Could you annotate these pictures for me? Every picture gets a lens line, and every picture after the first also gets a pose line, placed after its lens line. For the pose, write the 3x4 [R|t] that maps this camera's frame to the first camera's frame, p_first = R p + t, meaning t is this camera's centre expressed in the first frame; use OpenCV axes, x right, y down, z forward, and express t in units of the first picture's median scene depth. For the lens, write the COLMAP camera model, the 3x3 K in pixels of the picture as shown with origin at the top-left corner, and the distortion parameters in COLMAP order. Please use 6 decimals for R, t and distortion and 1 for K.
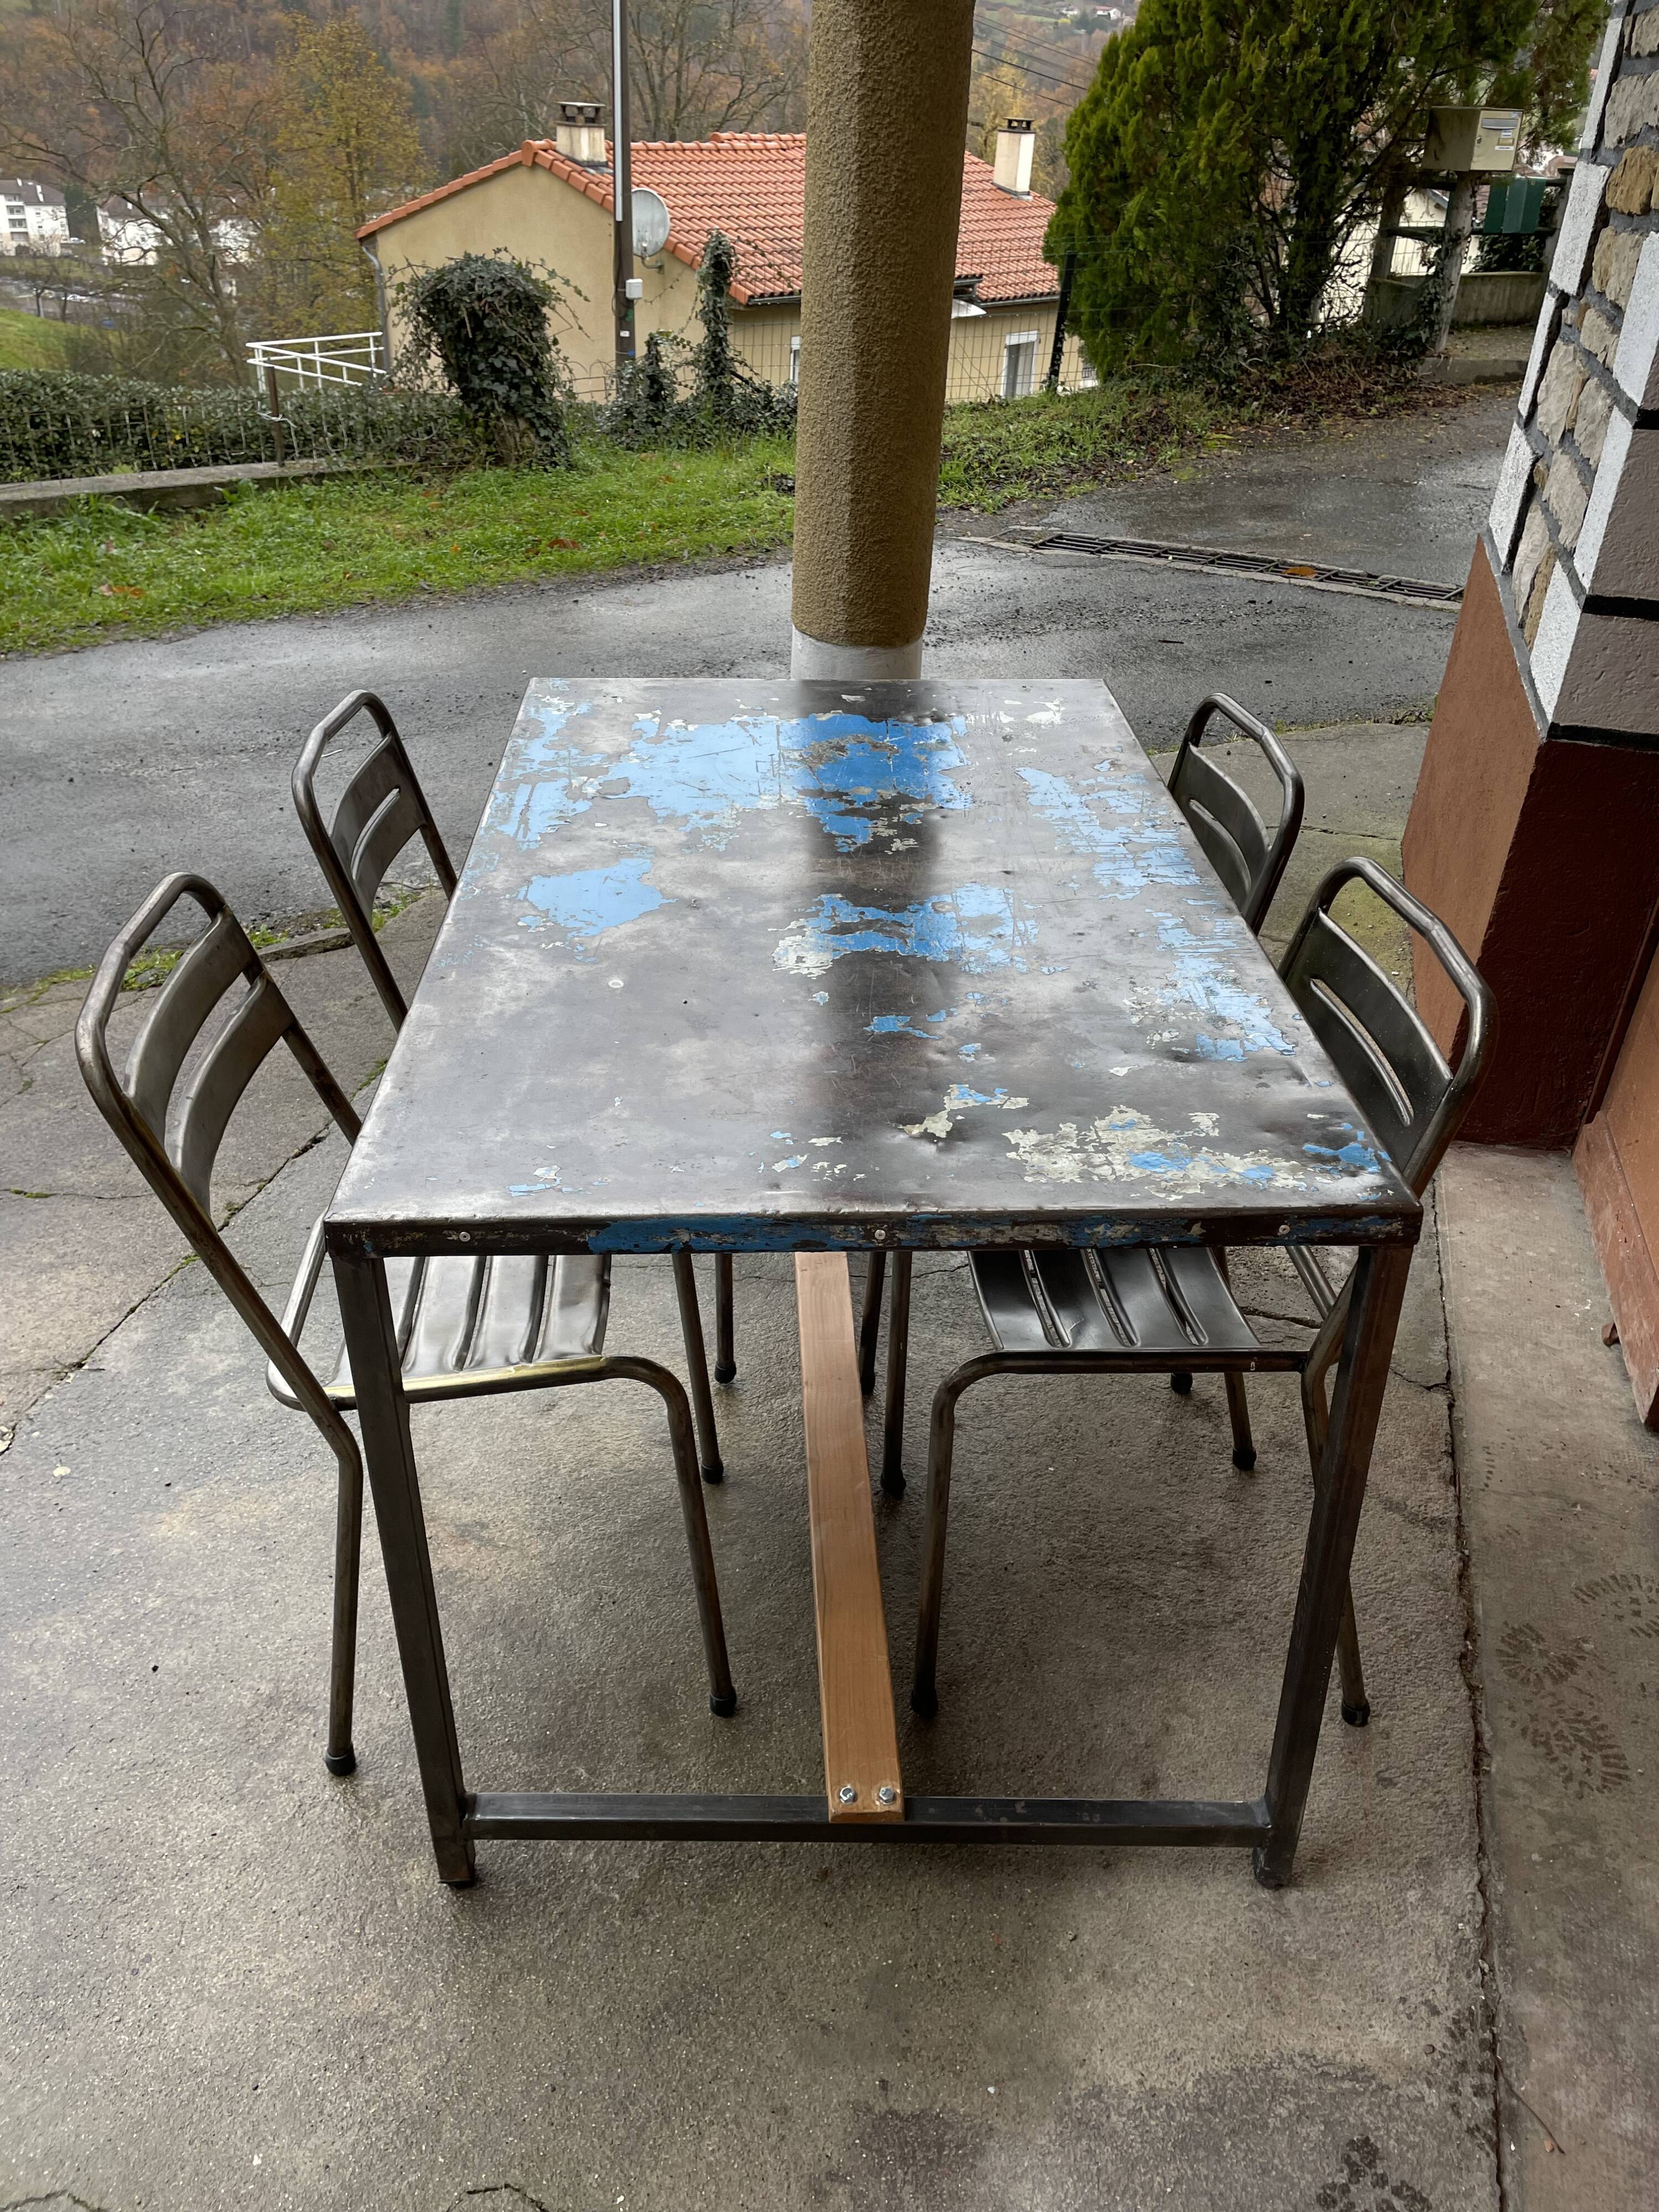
lens RADIAL K [[1656.1, 0, 836.8], [0, 1656.1, 1090.0], [0, 0, 1]] dist [0.091908, -0.112575]
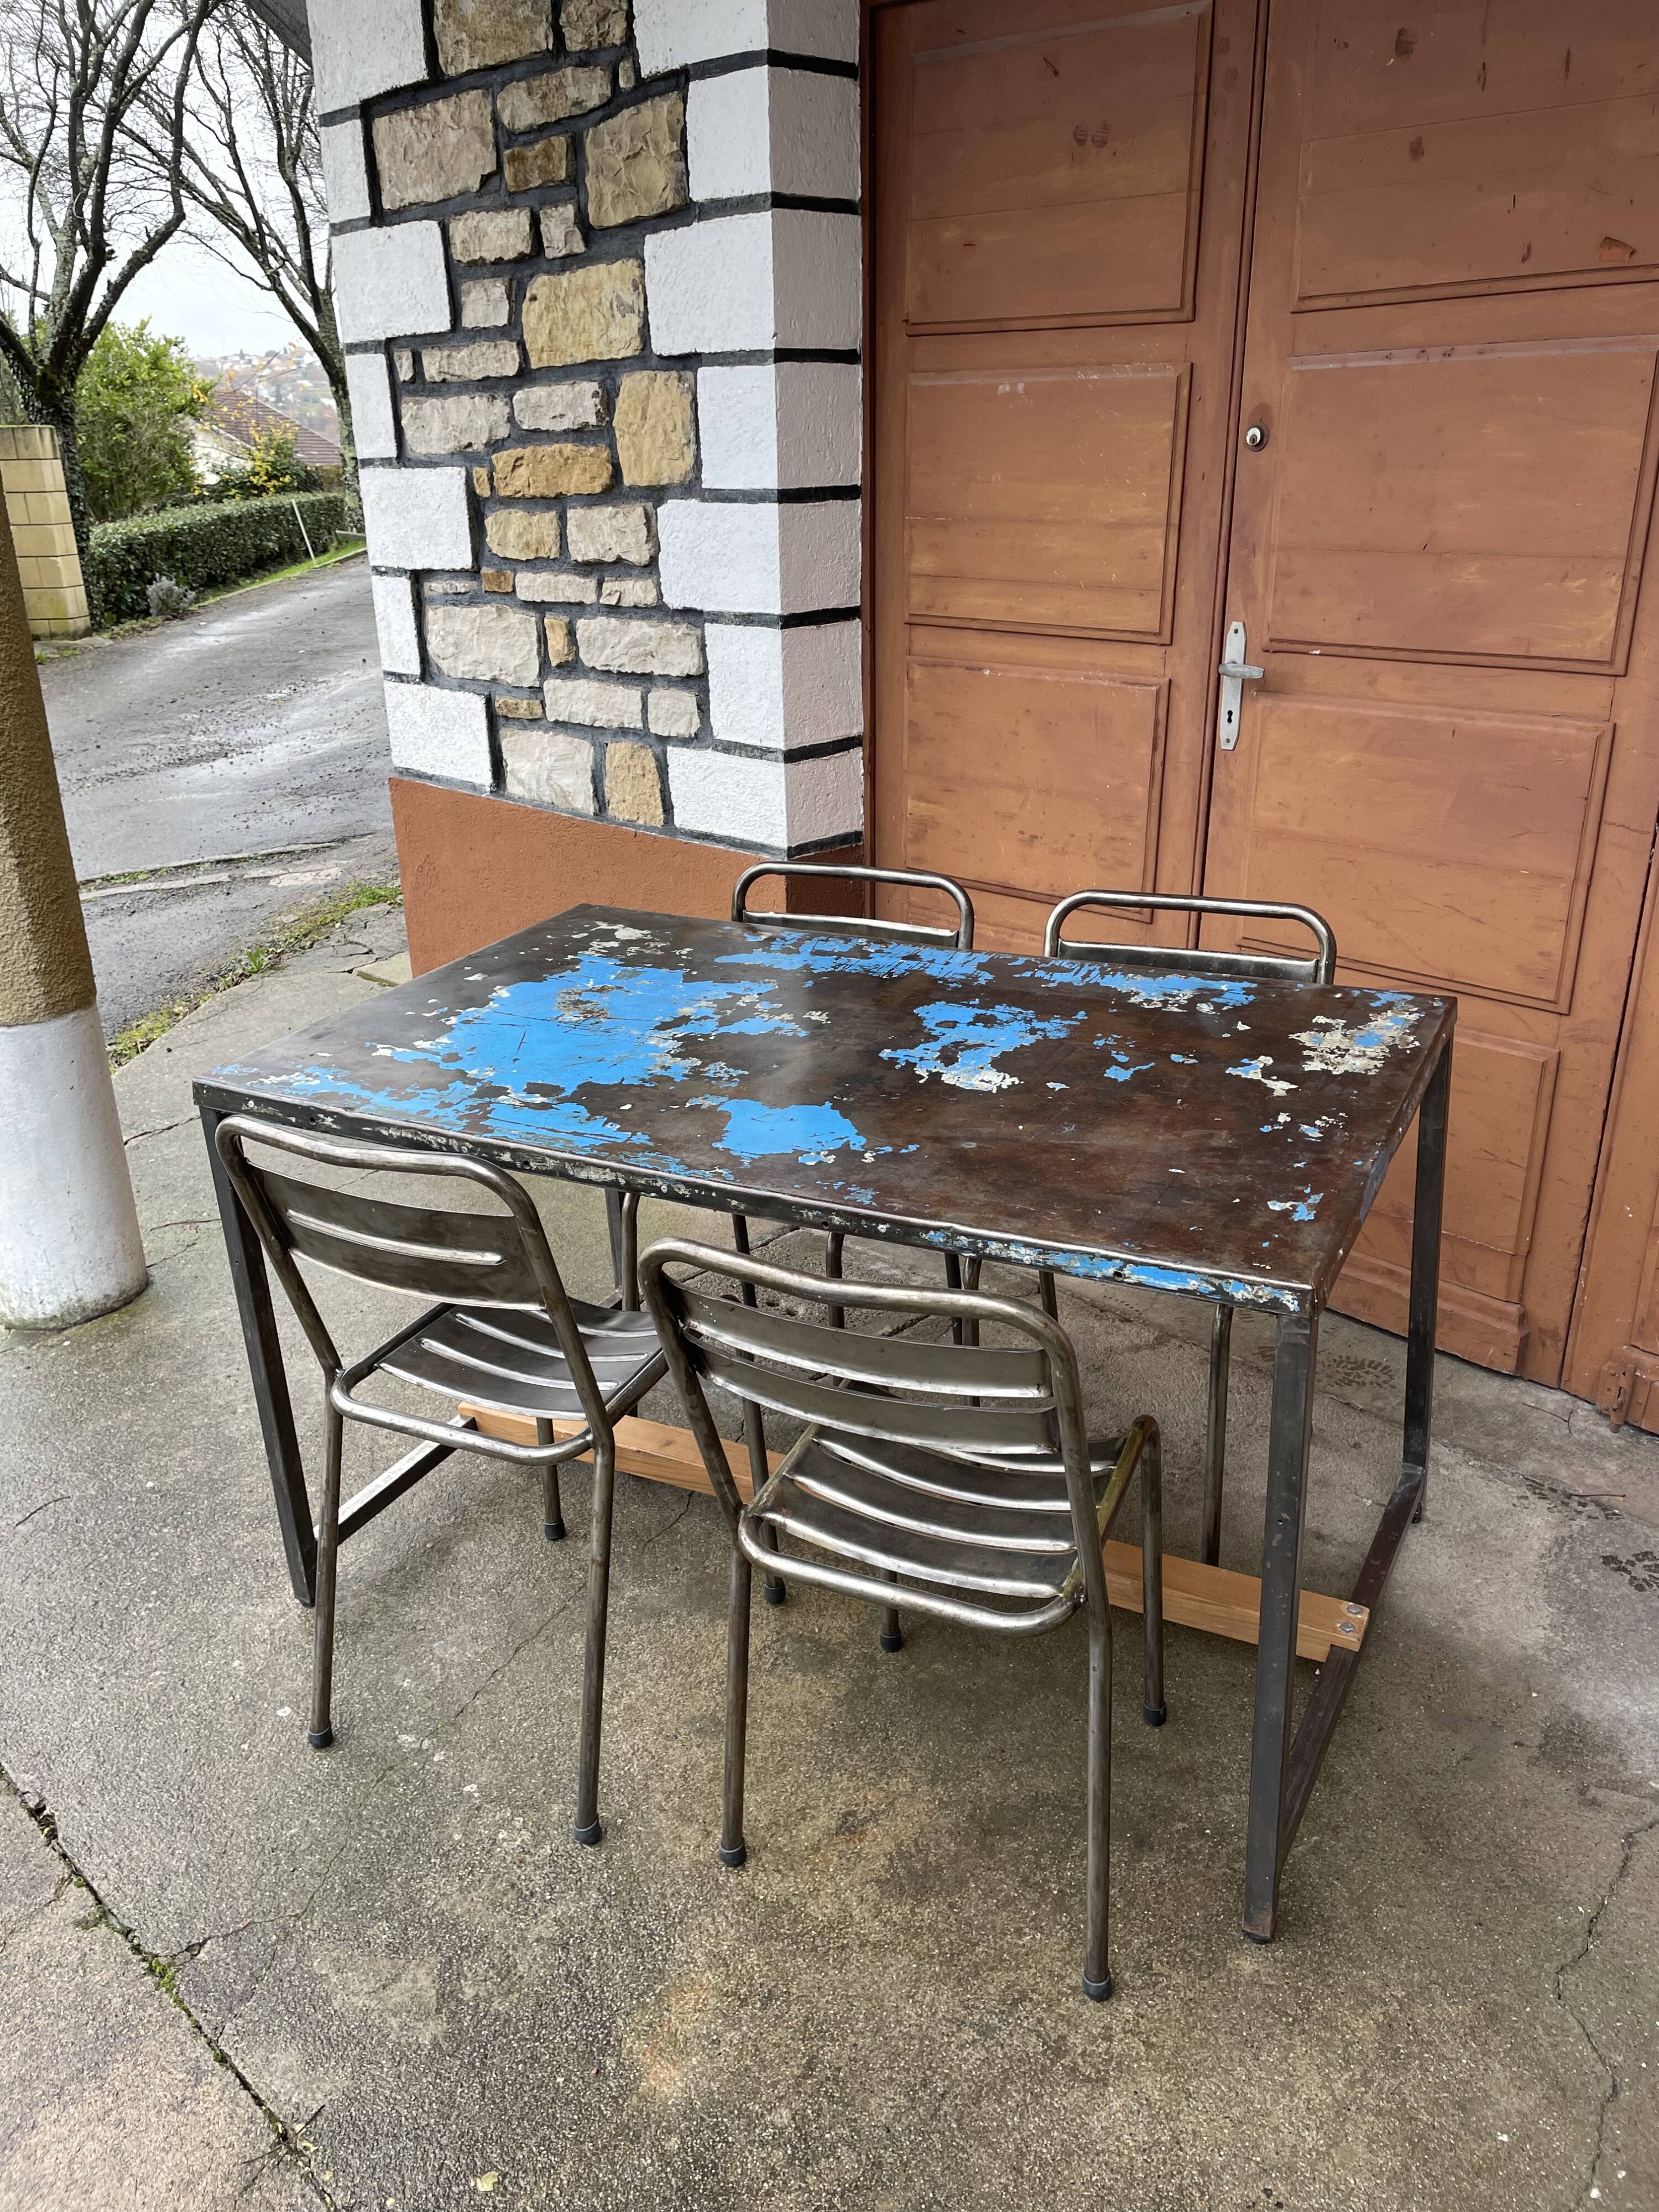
lens RADIAL K [[1652.1, 0, 822.2], [0, 1652.1, 1119.5], [0, 0, 1]] dist [0.096216, -0.123484]
pose [[0.495119, -0.374409, 0.784012, -0.533065], [0.485821, 0.867430, 0.107440, -0.125293], [-0.720302, 0.327694, 0.611377, 0.195249]]
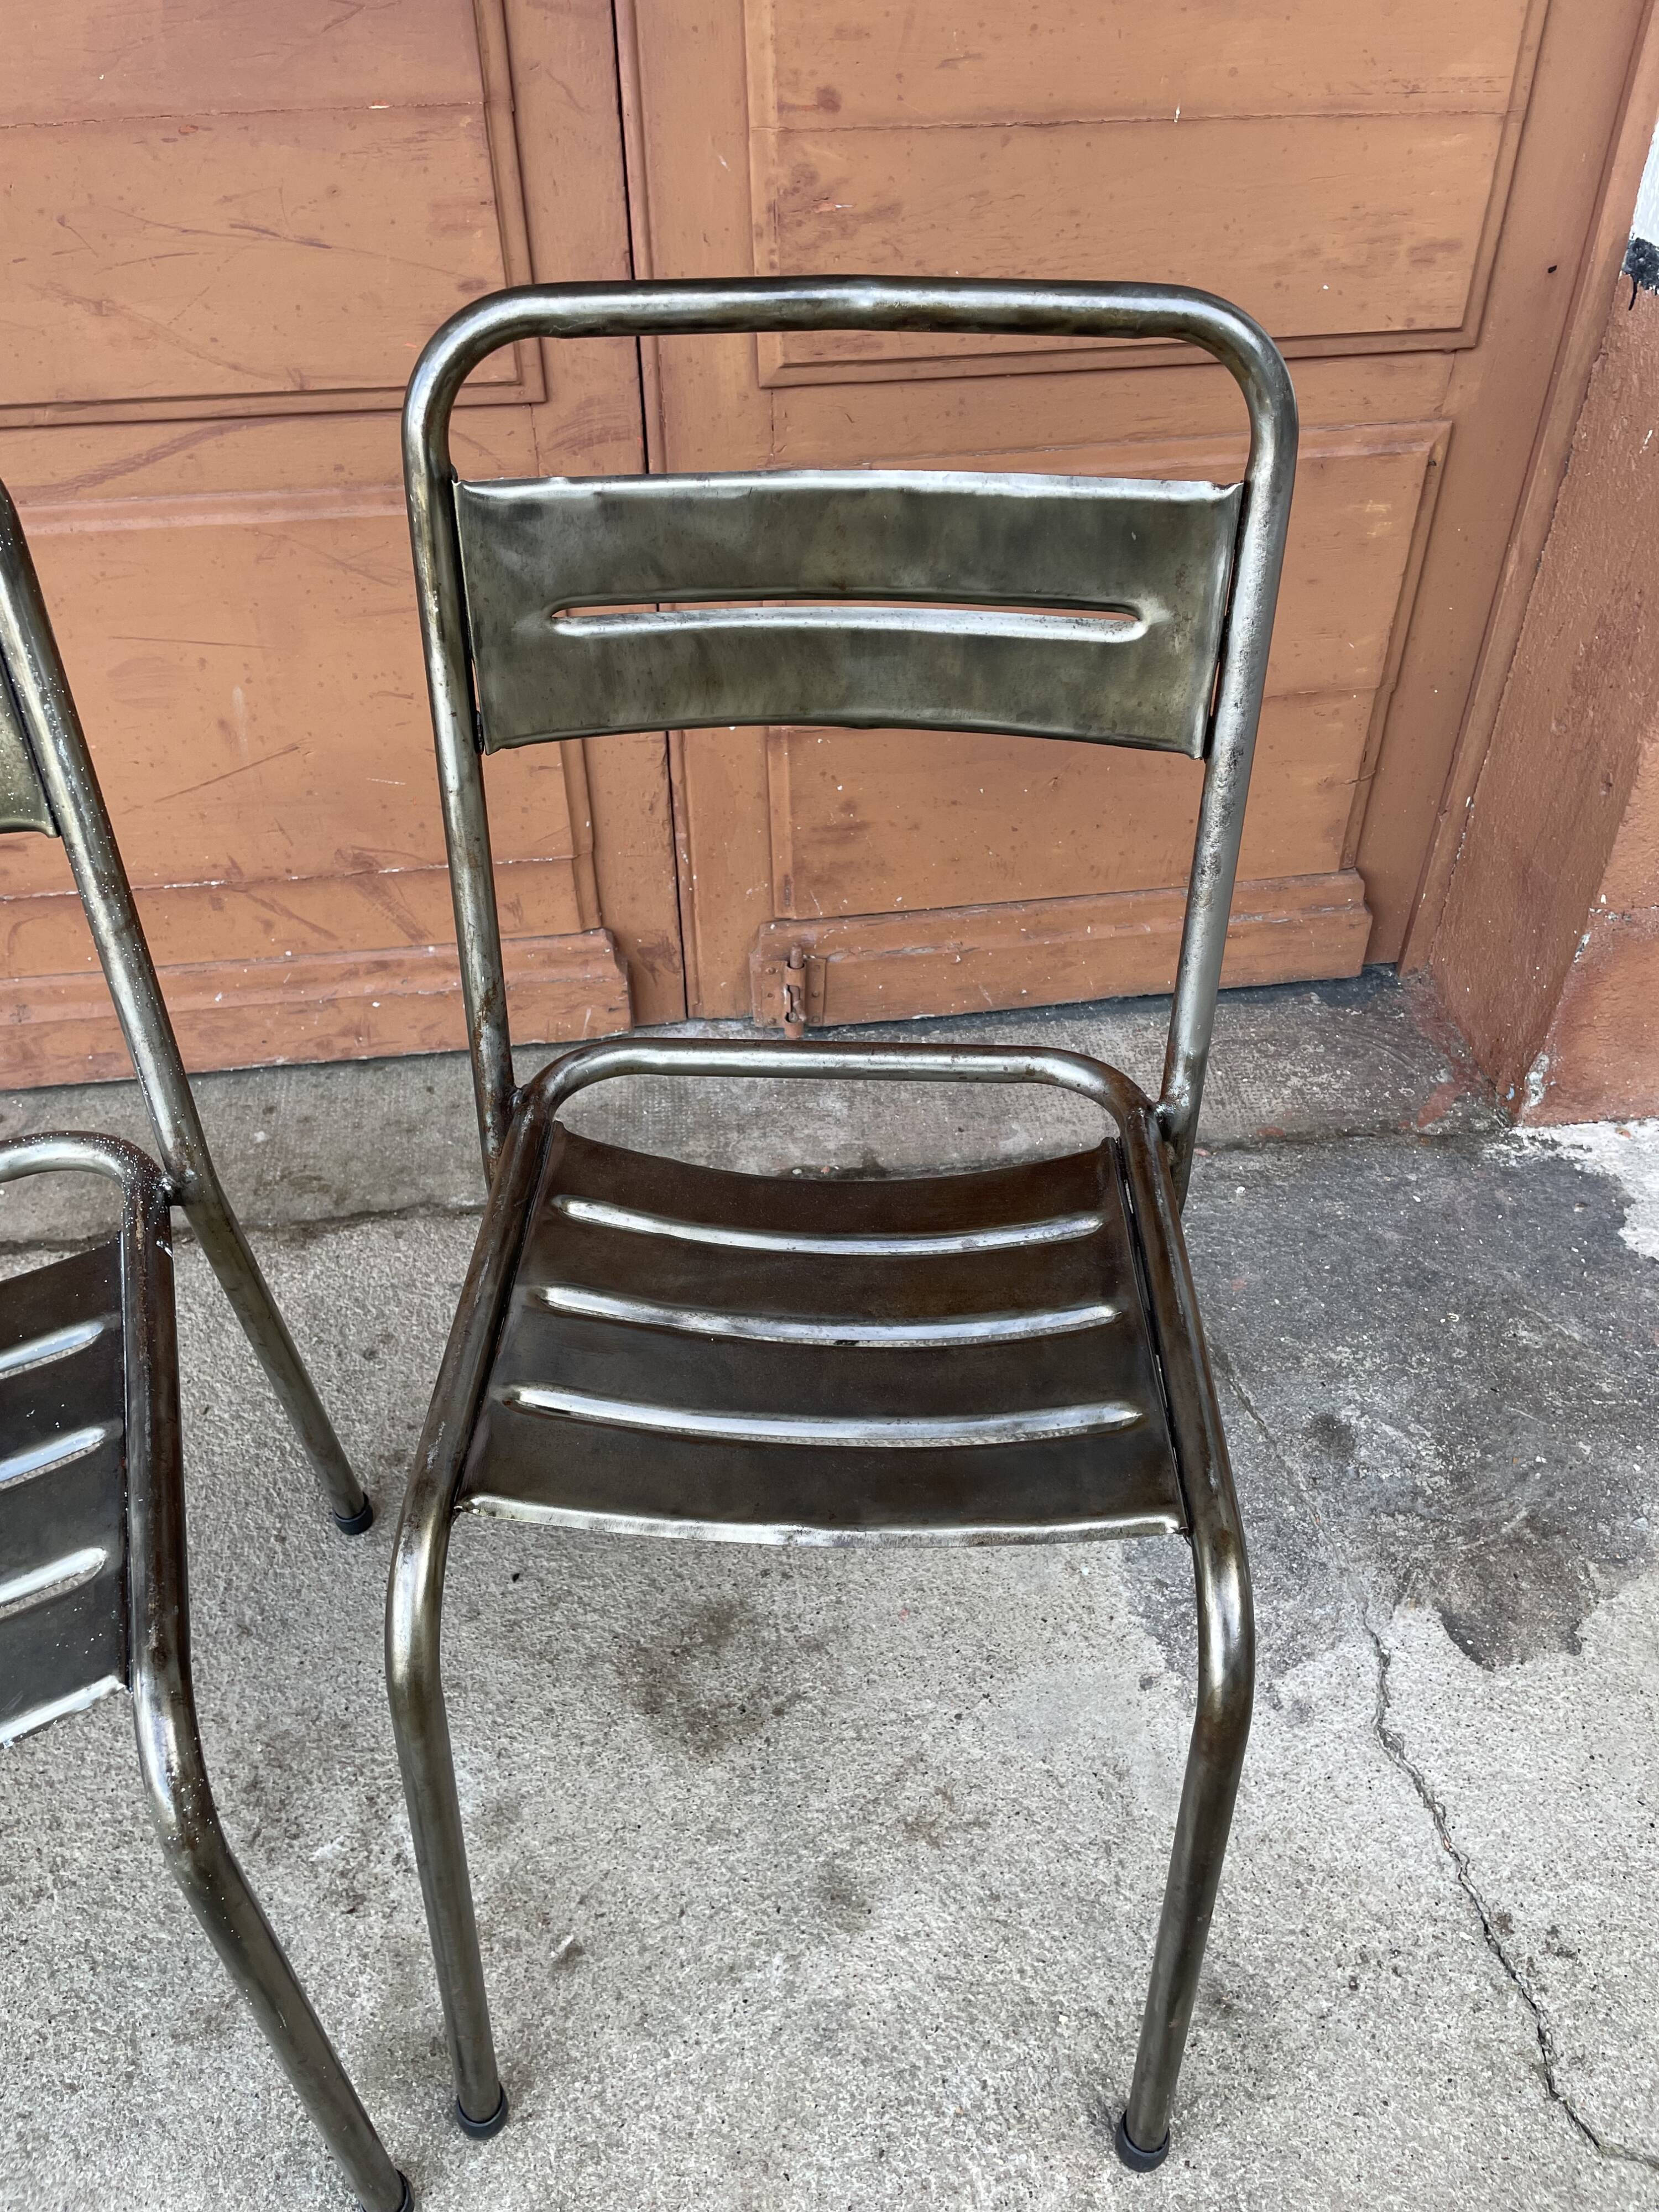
lens RADIAL K [[1666.5, 0, 810.9], [0, 1666.5, 1109.5], [0, 0, 1]] dist [0.086018, -0.114688]
pose [[-0.366515, -0.628923, 0.685655, -0.136973], [0.478127, 0.504871, 0.718679, -0.092123], [-0.798161, 0.591237, 0.115663, 0.414918]]
